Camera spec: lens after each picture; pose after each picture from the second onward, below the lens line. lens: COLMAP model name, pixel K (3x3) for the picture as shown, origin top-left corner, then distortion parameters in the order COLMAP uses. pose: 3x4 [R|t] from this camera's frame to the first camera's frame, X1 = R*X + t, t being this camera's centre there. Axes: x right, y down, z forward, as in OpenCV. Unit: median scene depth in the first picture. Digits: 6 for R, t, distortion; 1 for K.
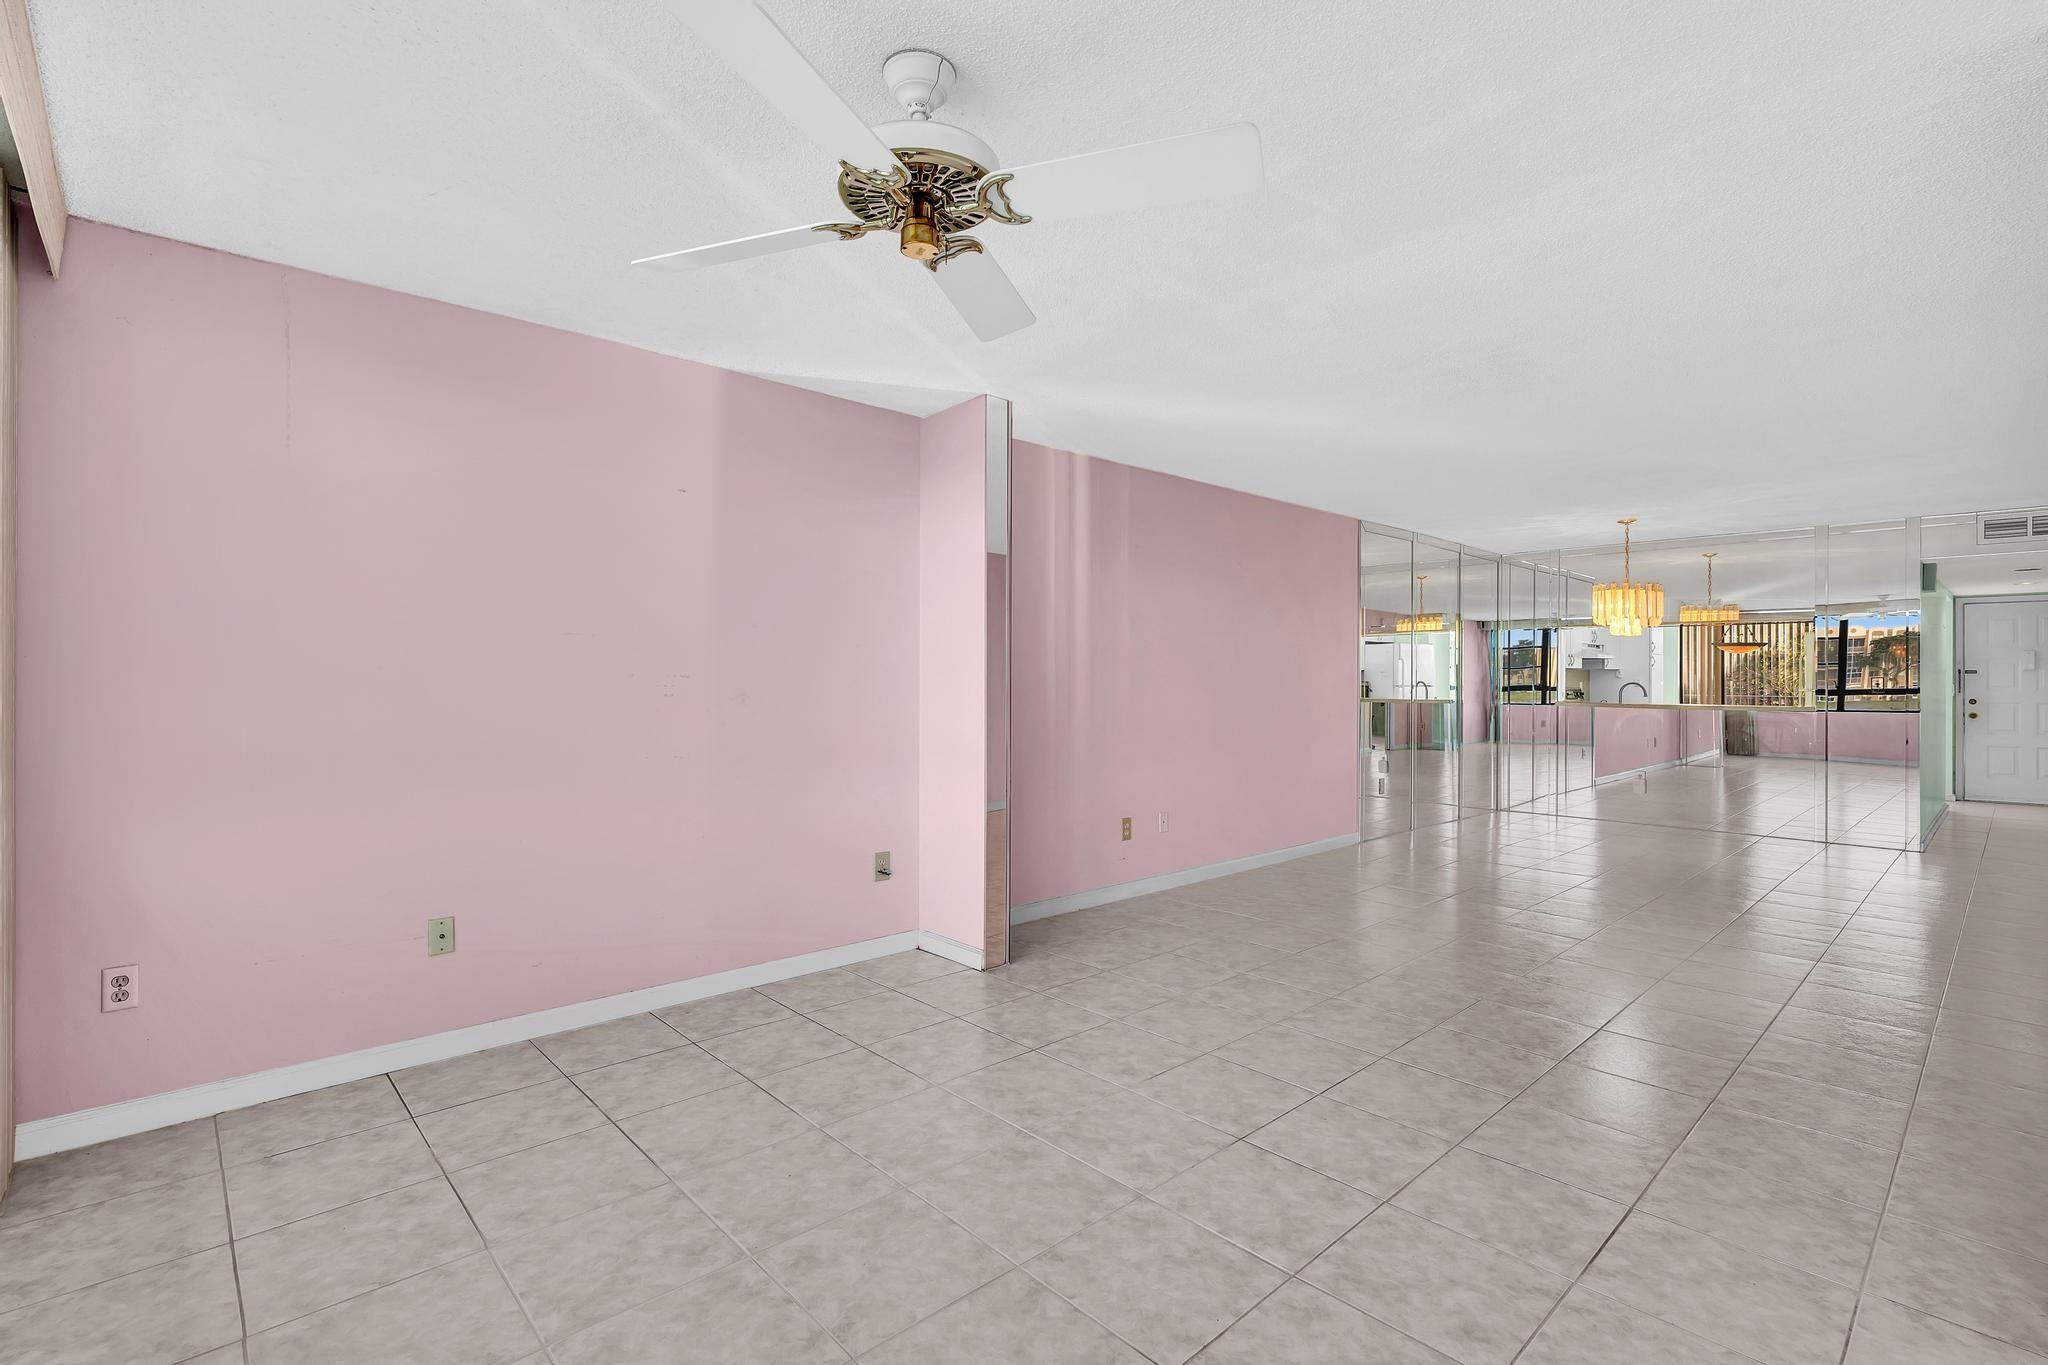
lens RADIAL K [[917.4, 0, 1048.3], [0, 917.4, 688.3], [0, 0, 1]] dist [-0.008828, 0.002887]
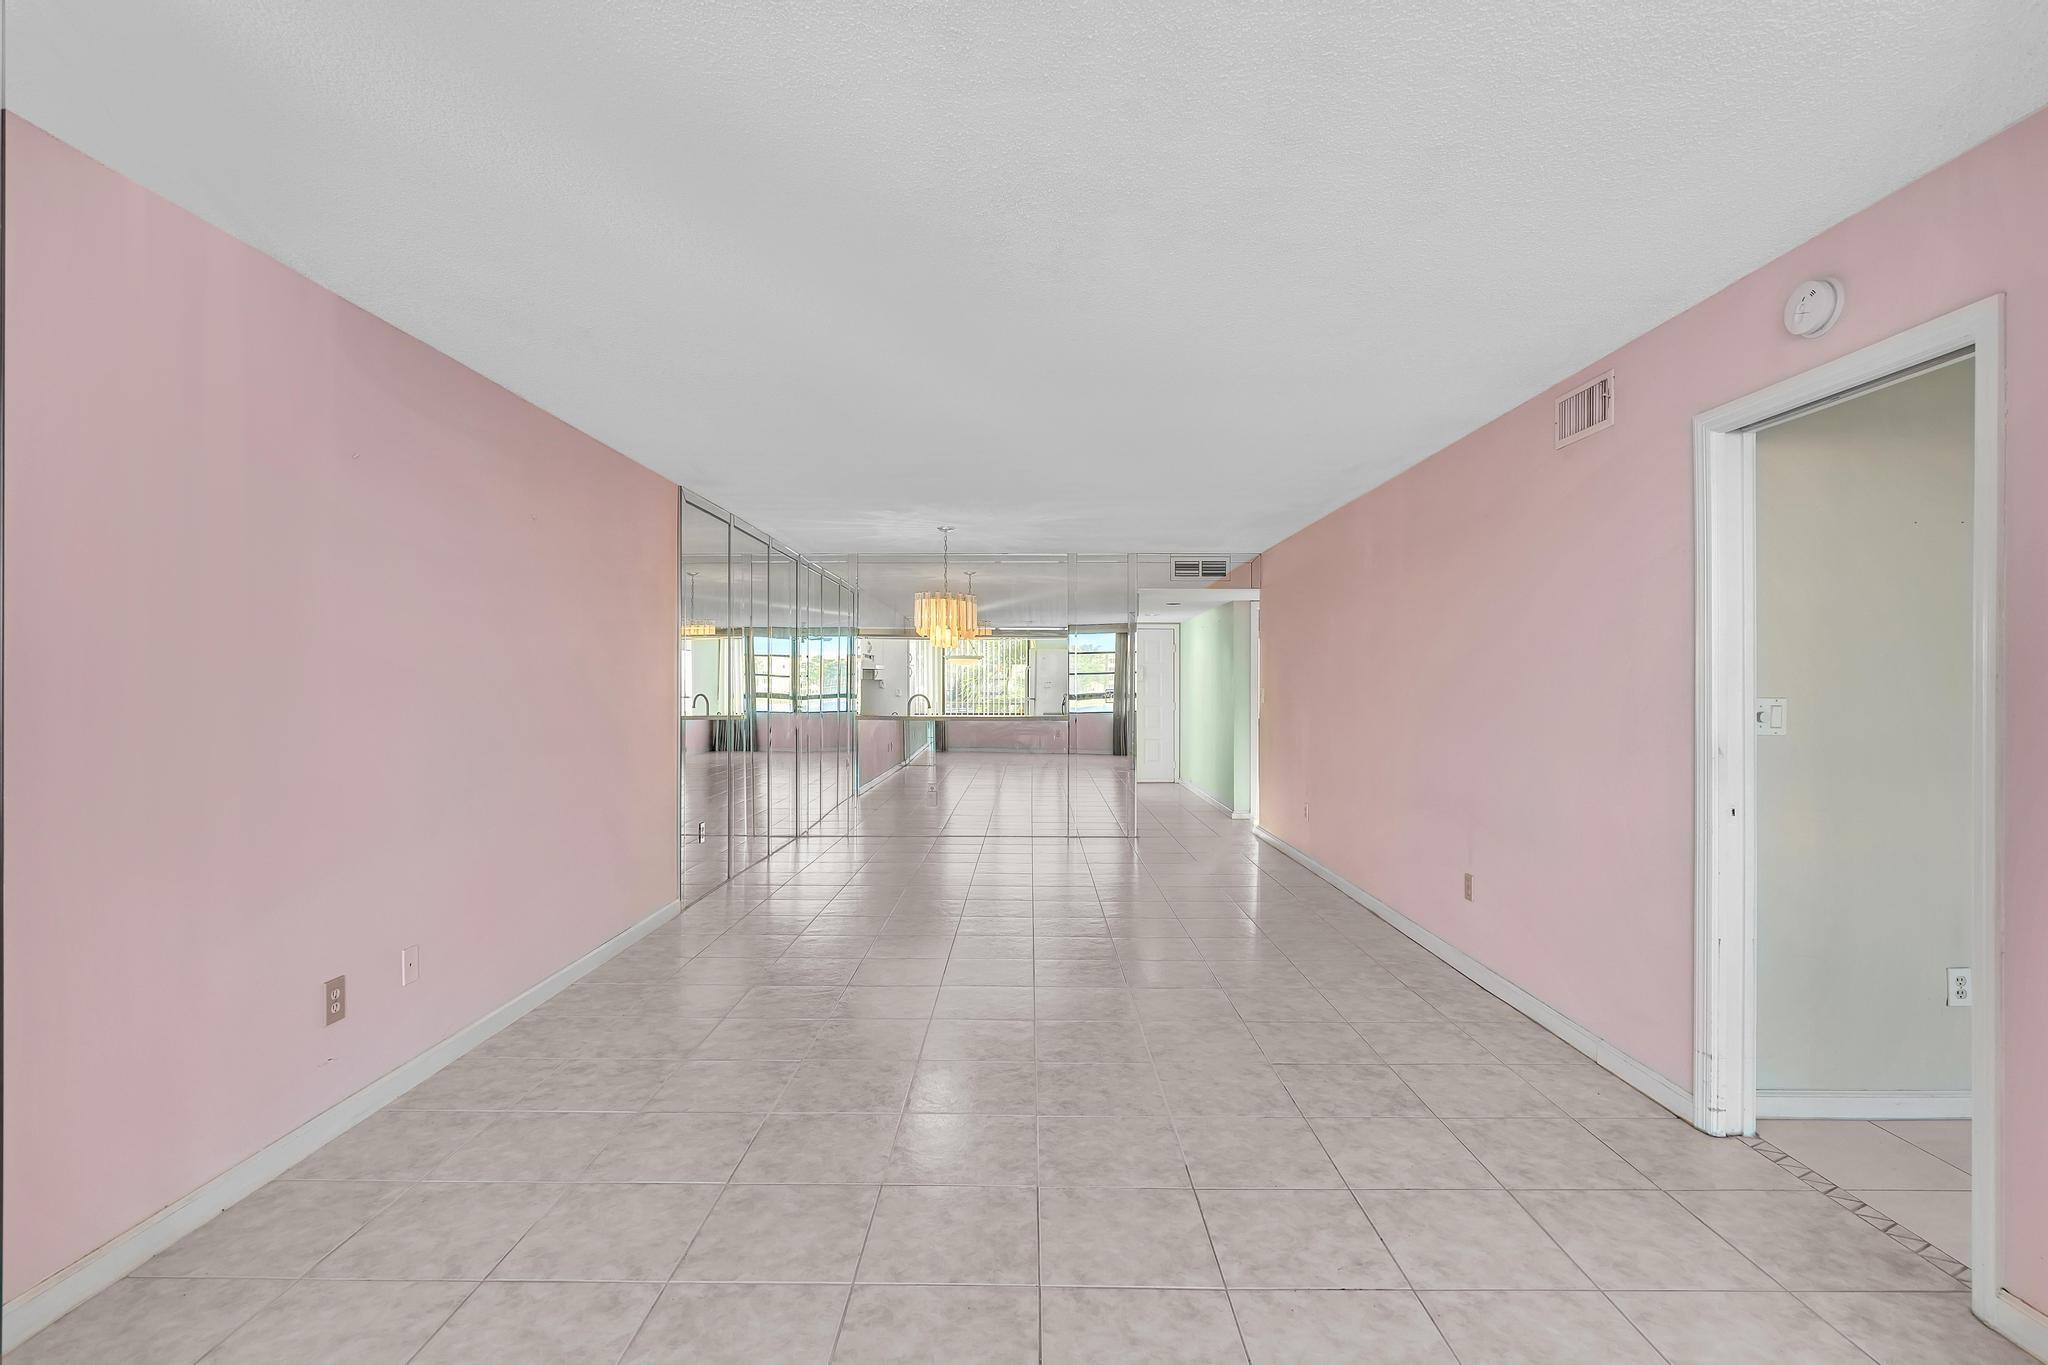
lens RADIAL K [[917.4, 0, 1032.4], [0, 917.4, 679.5], [0, 0, 1]] dist [-0.008828, 0.002887]
pose [[0.686556, 0.000758, 0.727077, -0.012165], [0.008069, 0.999930, -0.008662, -0.014104], [-0.727032, 0.011813, 0.686501, 0.239271]]
